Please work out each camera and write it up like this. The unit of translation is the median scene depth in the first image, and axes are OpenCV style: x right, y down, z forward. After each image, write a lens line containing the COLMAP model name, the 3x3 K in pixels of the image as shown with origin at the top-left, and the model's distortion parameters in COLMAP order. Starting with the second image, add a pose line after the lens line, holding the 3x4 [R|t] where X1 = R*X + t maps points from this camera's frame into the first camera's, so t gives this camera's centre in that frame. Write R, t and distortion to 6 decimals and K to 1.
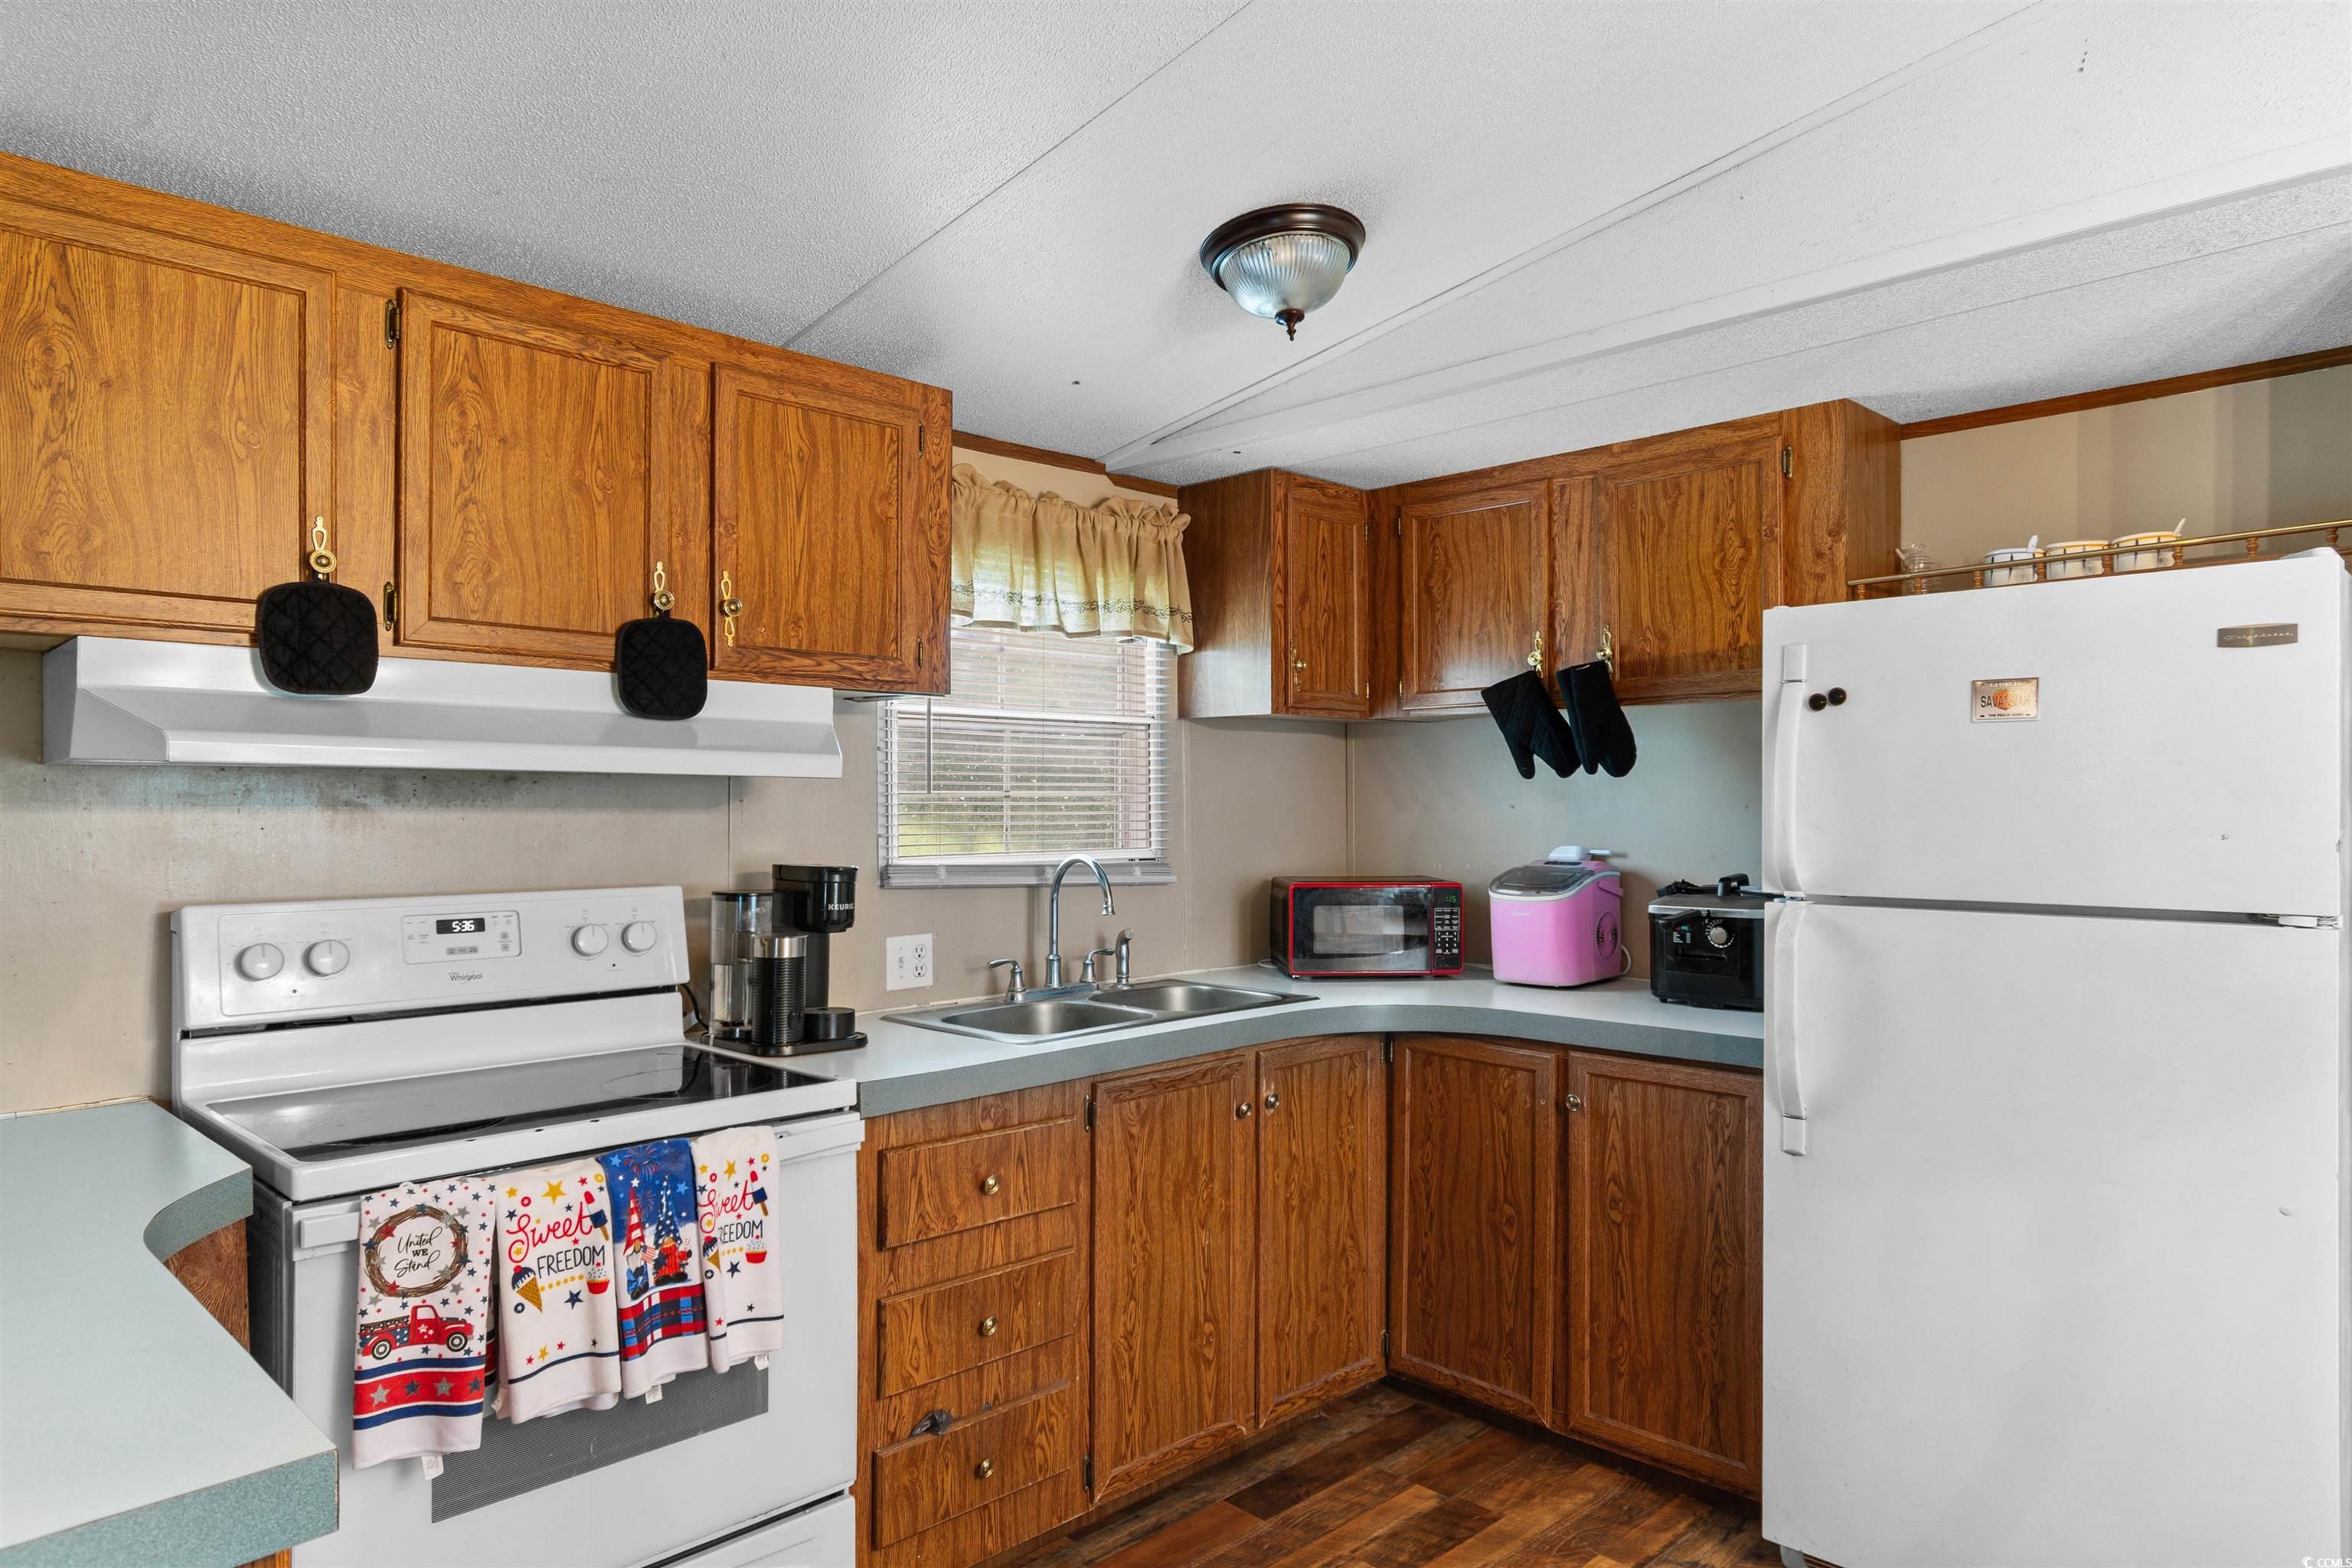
lens RADIAL K [[1430.2, 0, 1171.2], [0, 1430.2, 805.1], [0, 0, 1]] dist [0.000983, -0.000439]
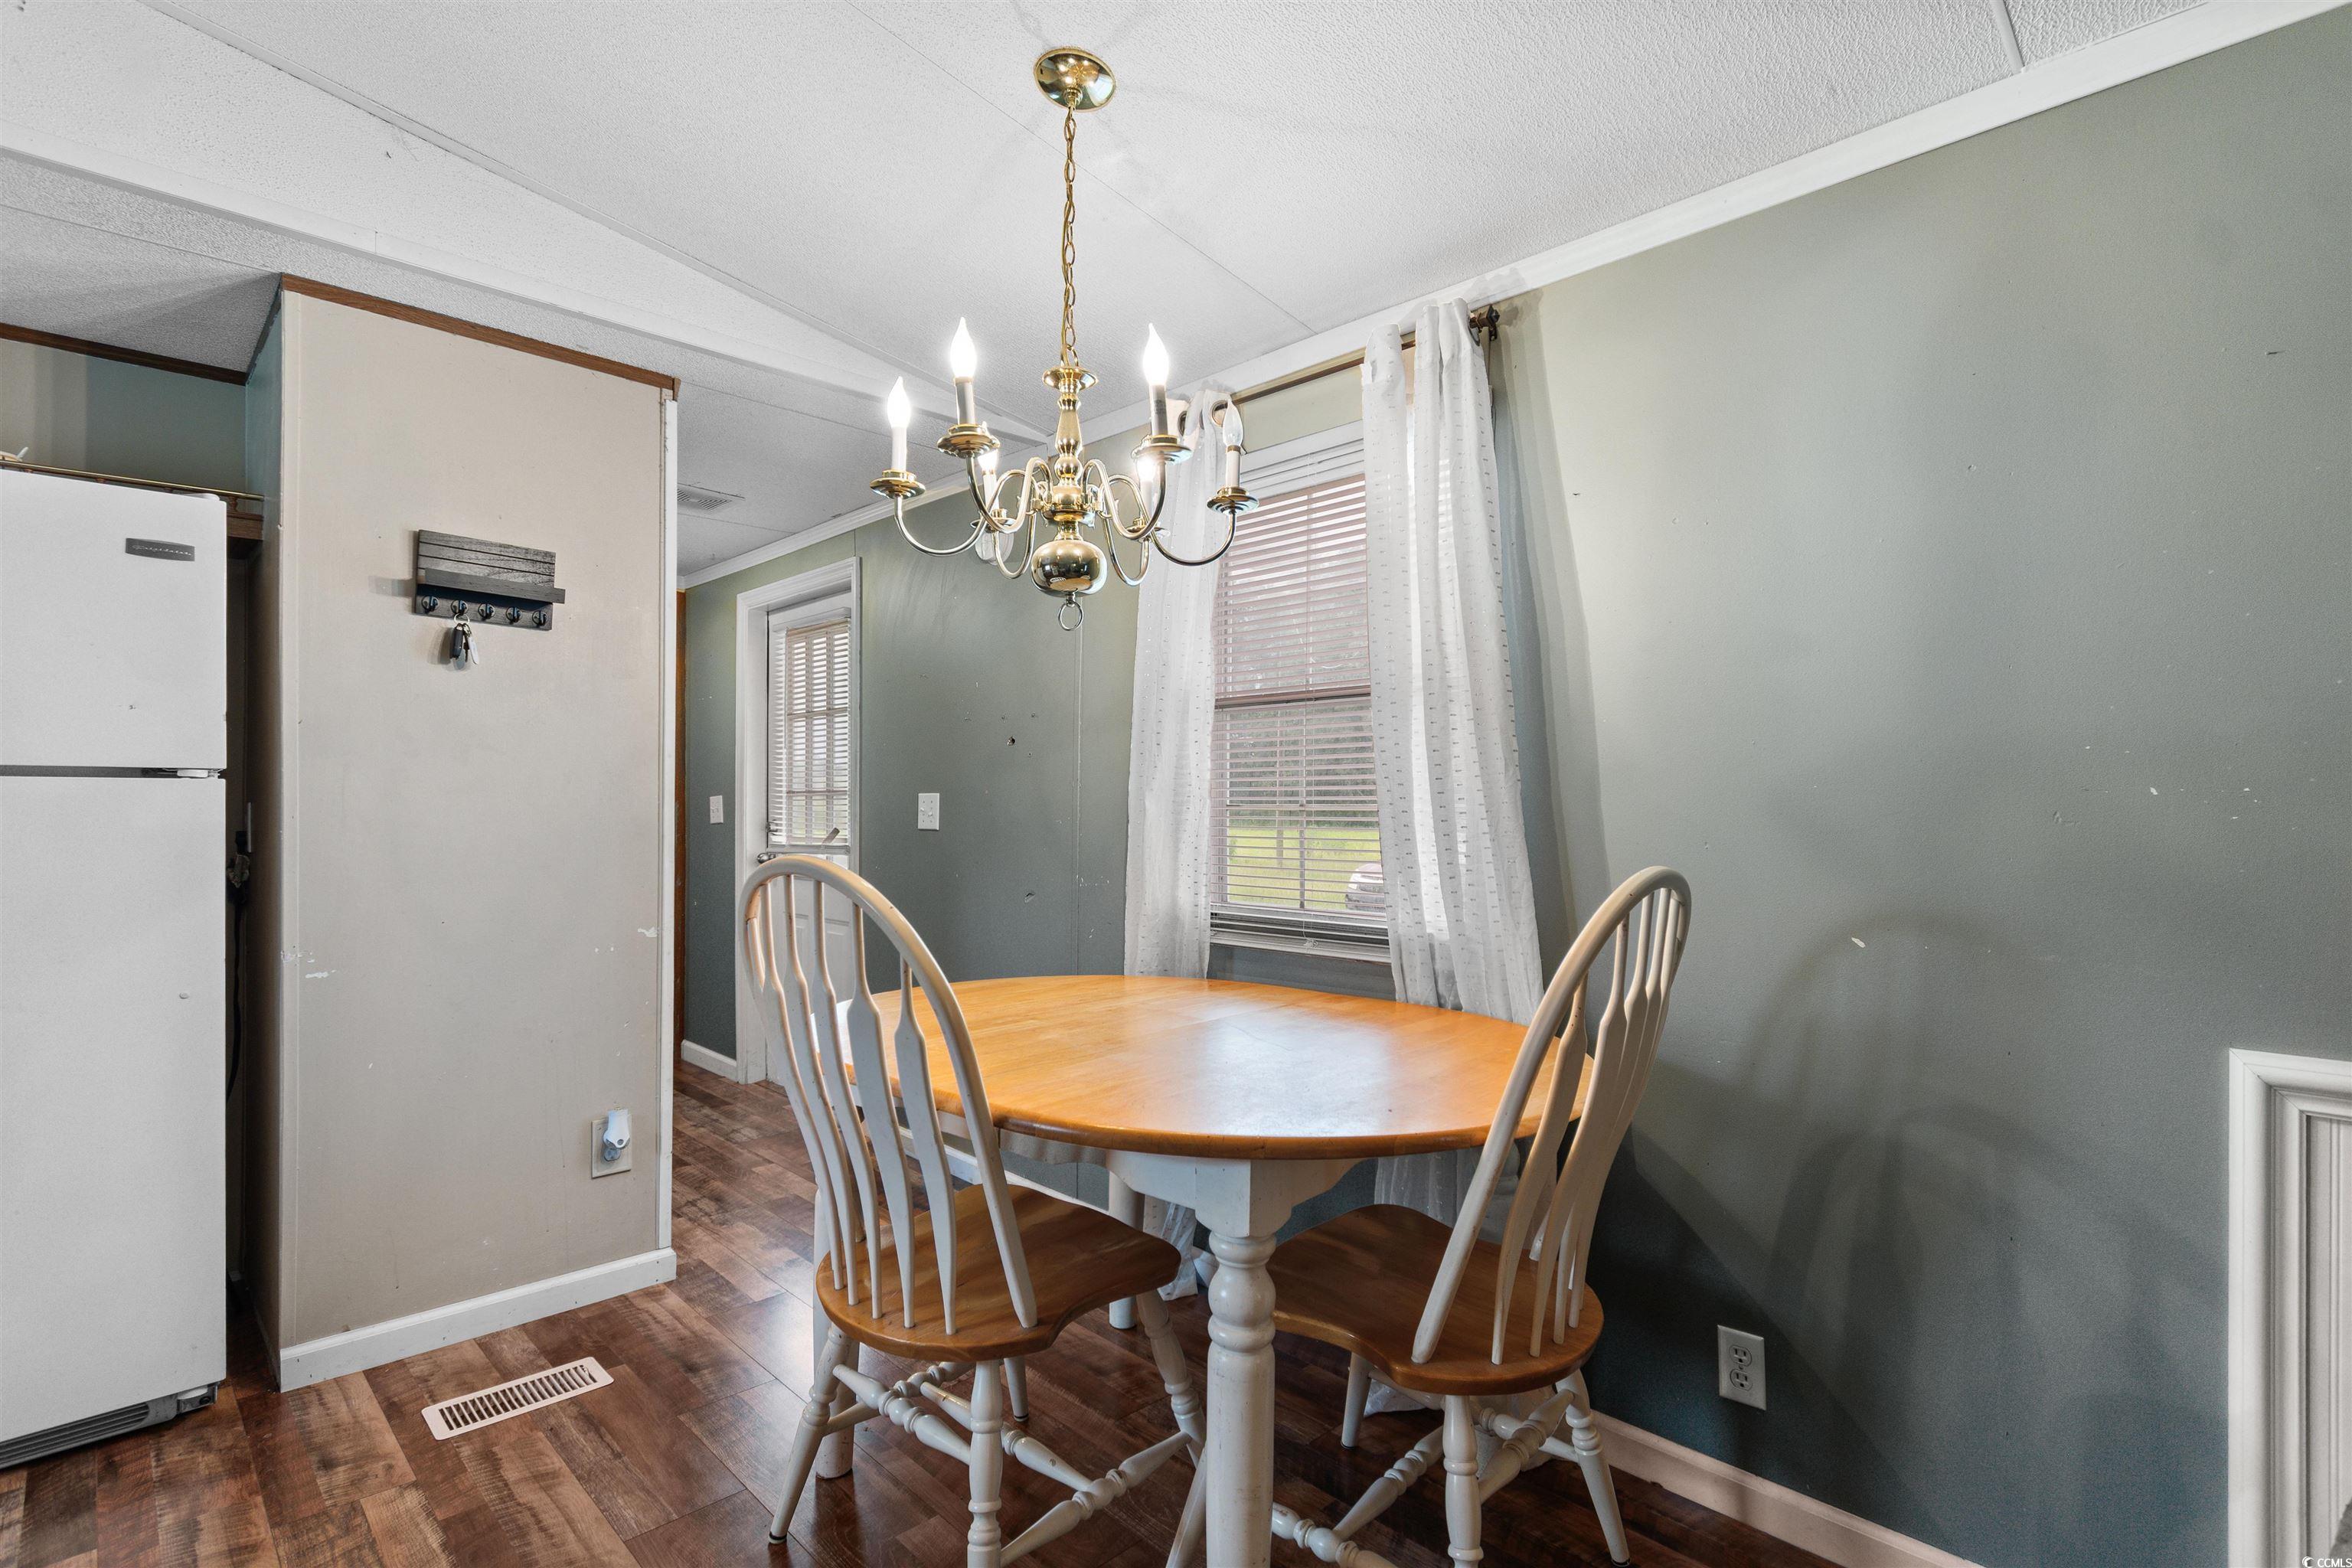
lens RADIAL K [[1110.1, 0, 1183.4], [0, 1110.1, 803.2], [0, 0, 1]] dist [-0.001758, -0.000384]
pose [[-0.005517, -0.000398, 0.999985, -0.168059], [-0.001690, 0.999998, 0.000389, 0.075878], [-0.999983, -0.001688, -0.005518, 0.067384]]
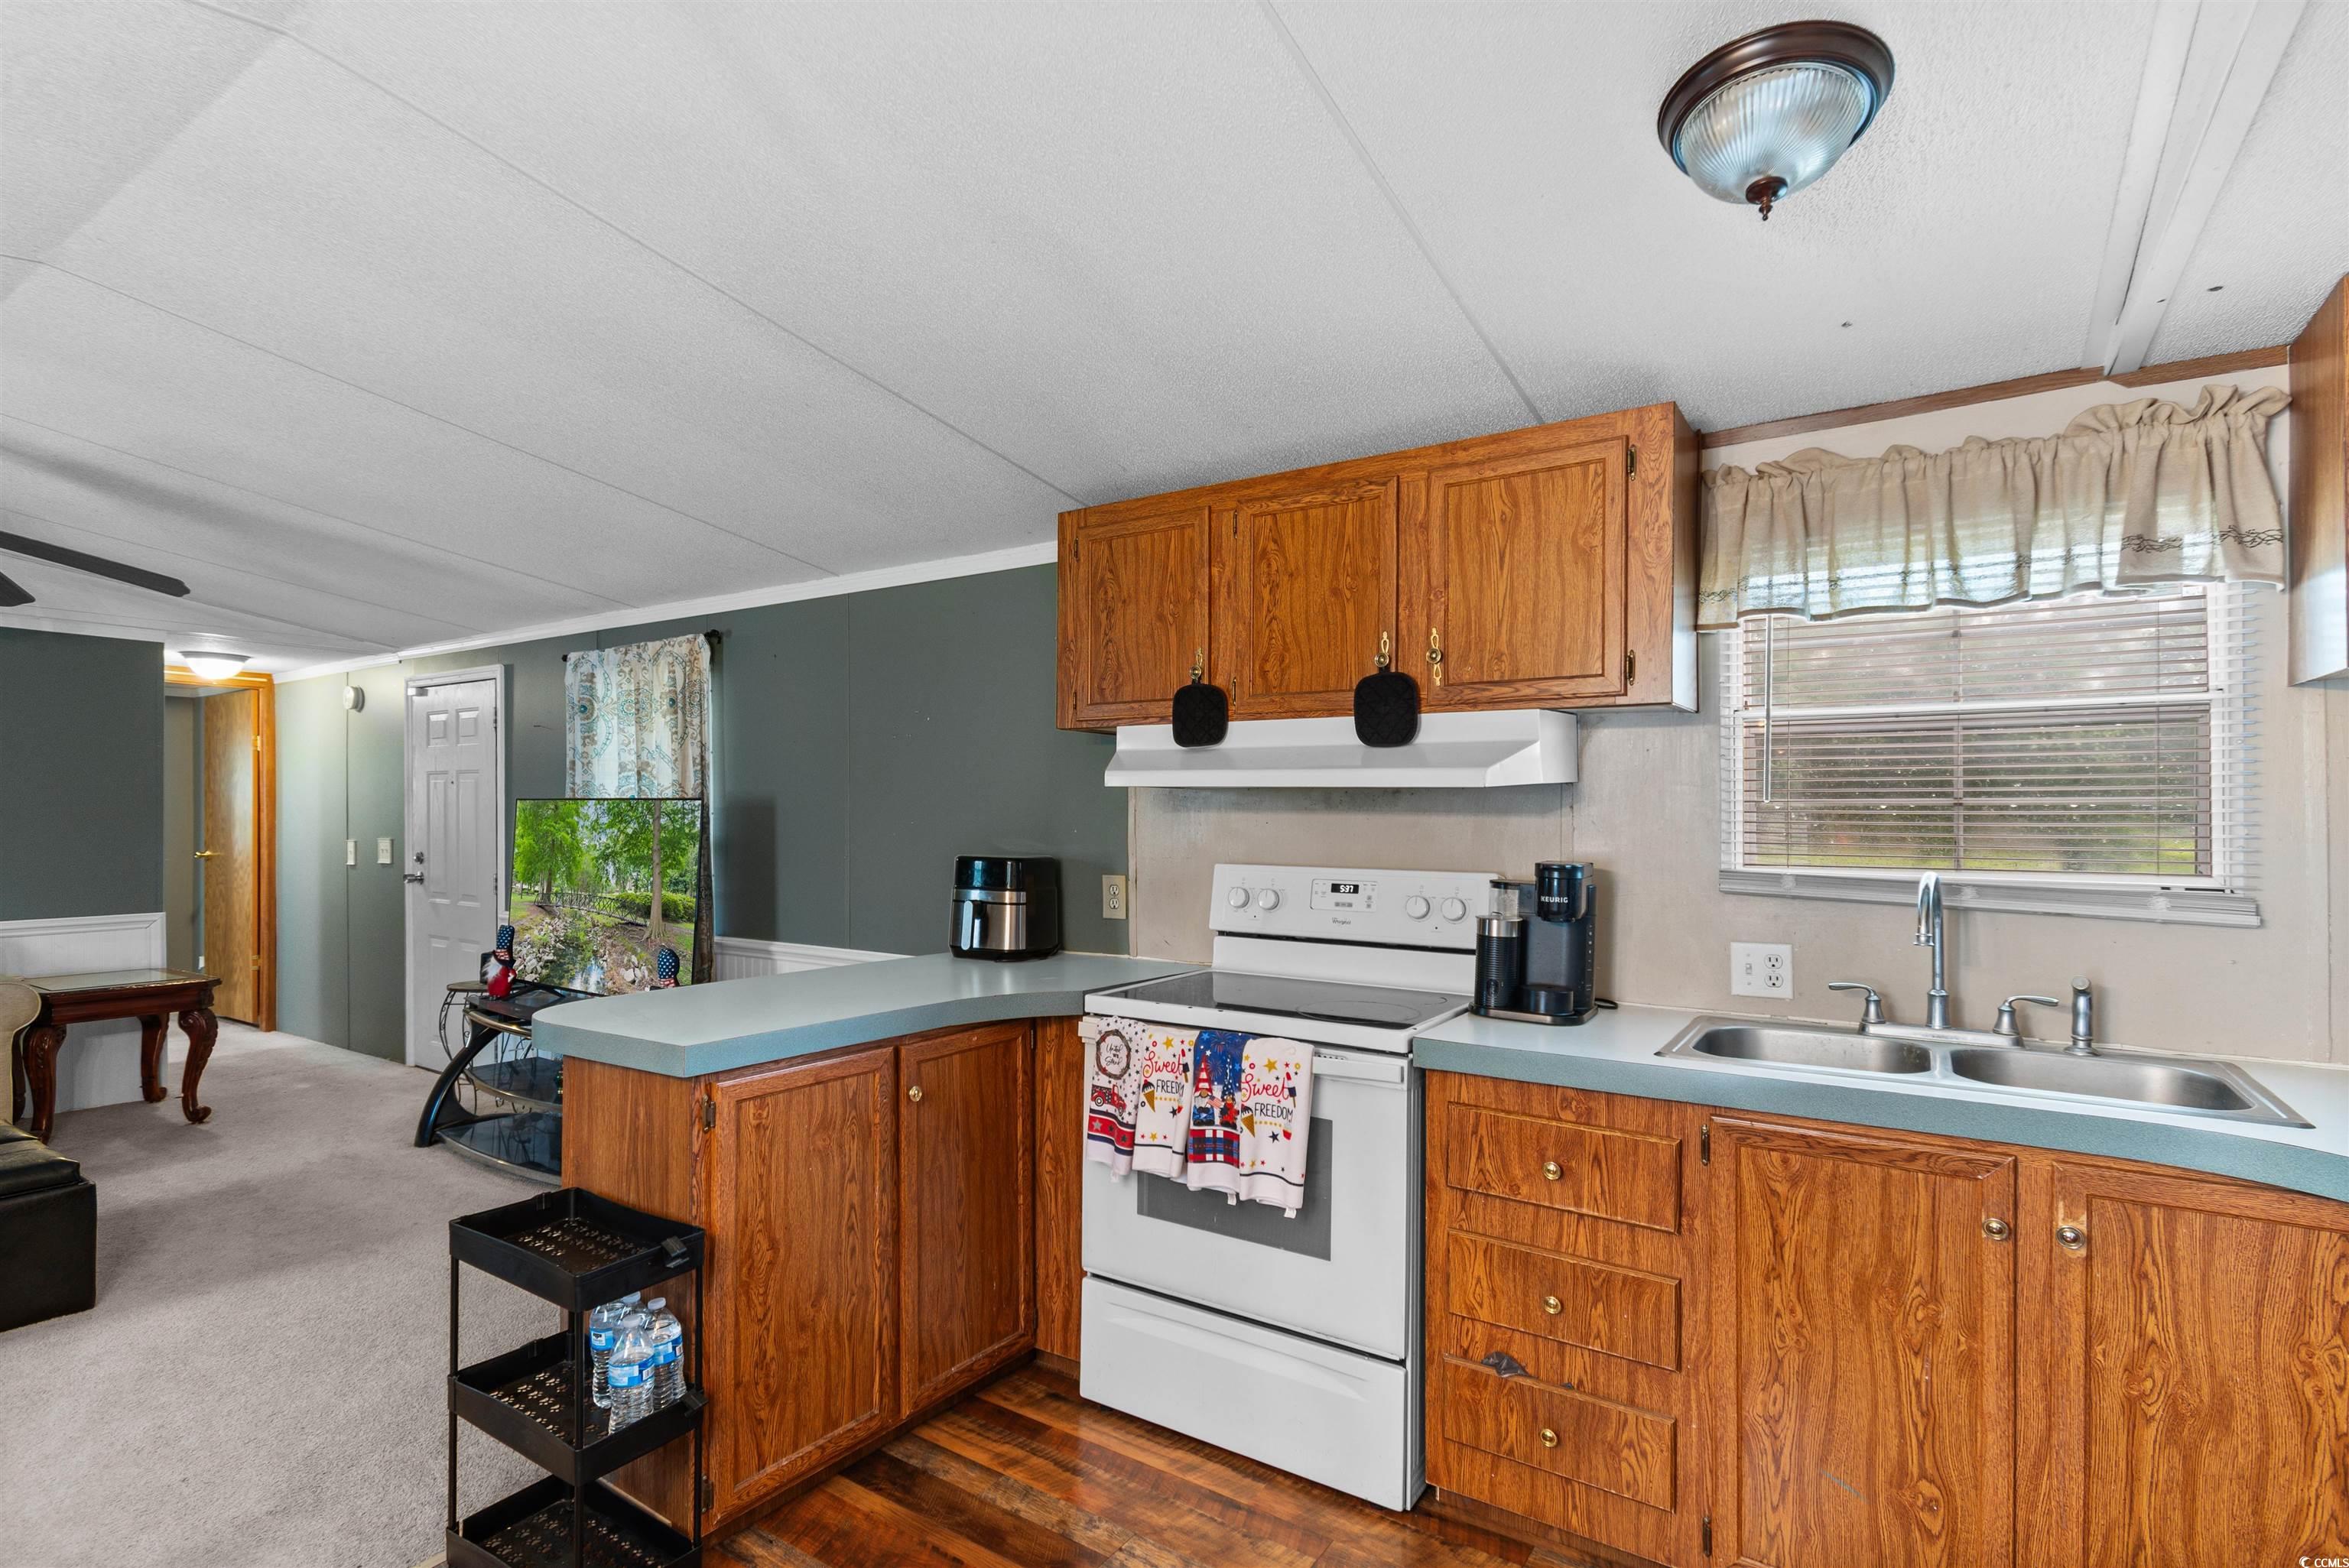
lens RADIAL K [[1125.2, 0, 1166.6], [0, 1125.2, 812.0], [0, 0, 1]] dist [0.003522, -0.005865]
pose [[0.198117, 0.001691, -0.980177, 0.547798], [-0.005594, 0.999984, 0.000595, 0.002437], [0.980162, 0.005365, 0.198124, 0.484886]]
